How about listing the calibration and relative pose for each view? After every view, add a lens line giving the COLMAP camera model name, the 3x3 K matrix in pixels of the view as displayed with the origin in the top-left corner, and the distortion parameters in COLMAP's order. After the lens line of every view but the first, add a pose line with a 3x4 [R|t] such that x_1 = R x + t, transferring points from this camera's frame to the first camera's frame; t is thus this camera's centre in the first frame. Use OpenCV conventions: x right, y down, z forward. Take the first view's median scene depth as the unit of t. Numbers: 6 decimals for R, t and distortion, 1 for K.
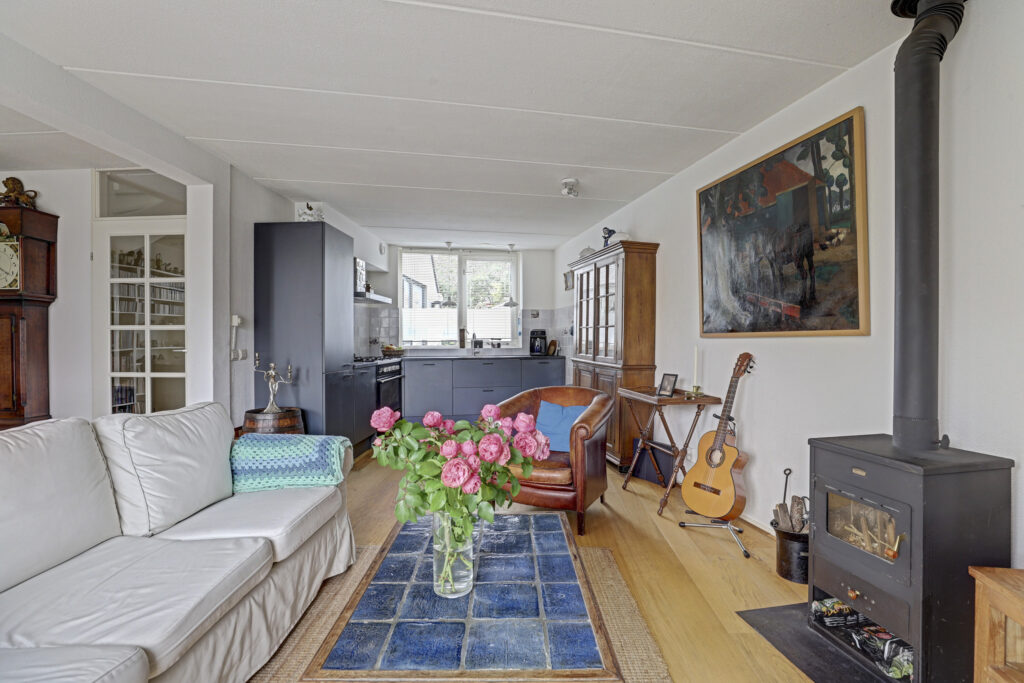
lens RADIAL K [[471.1, 0, 512.2], [0, 471.1, 340.2], [0, 0, 1]] dist [-0.019032, 0.002736]
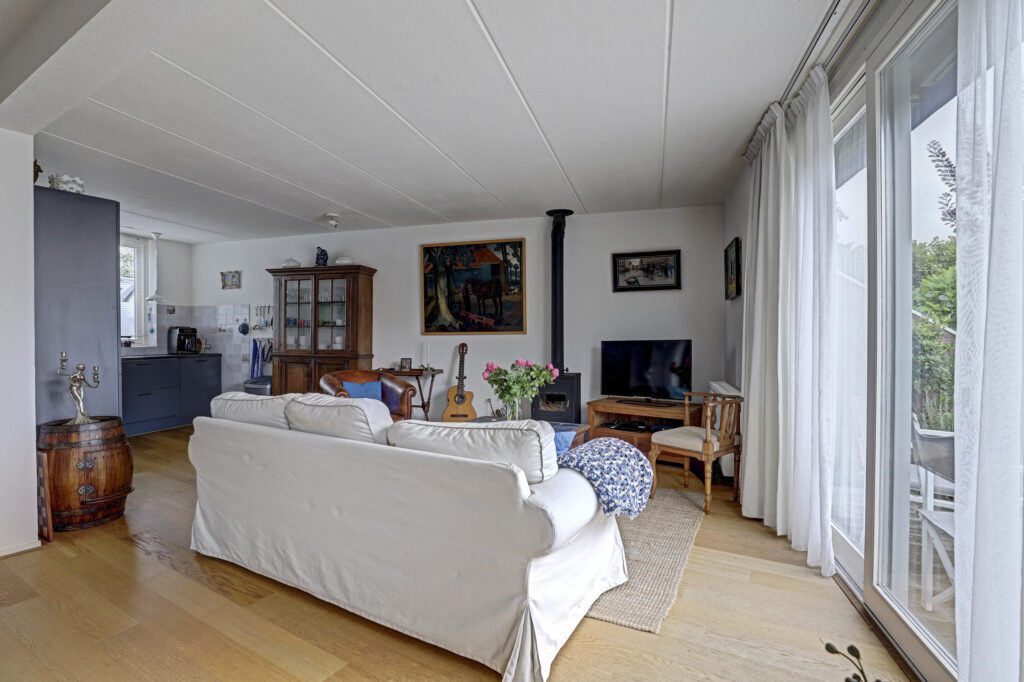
lens RADIAL K [[471.1, 0, 509.2], [0, 471.1, 342.8], [0, 0, 1]] dist [-0.019032, 0.002736]
pose [[0.473310, -0.005214, 0.880881, -1.225315], [0.003668, 0.999985, 0.003948, 0.022072], [-0.880888, 0.001362, 0.473322, -0.062884]]
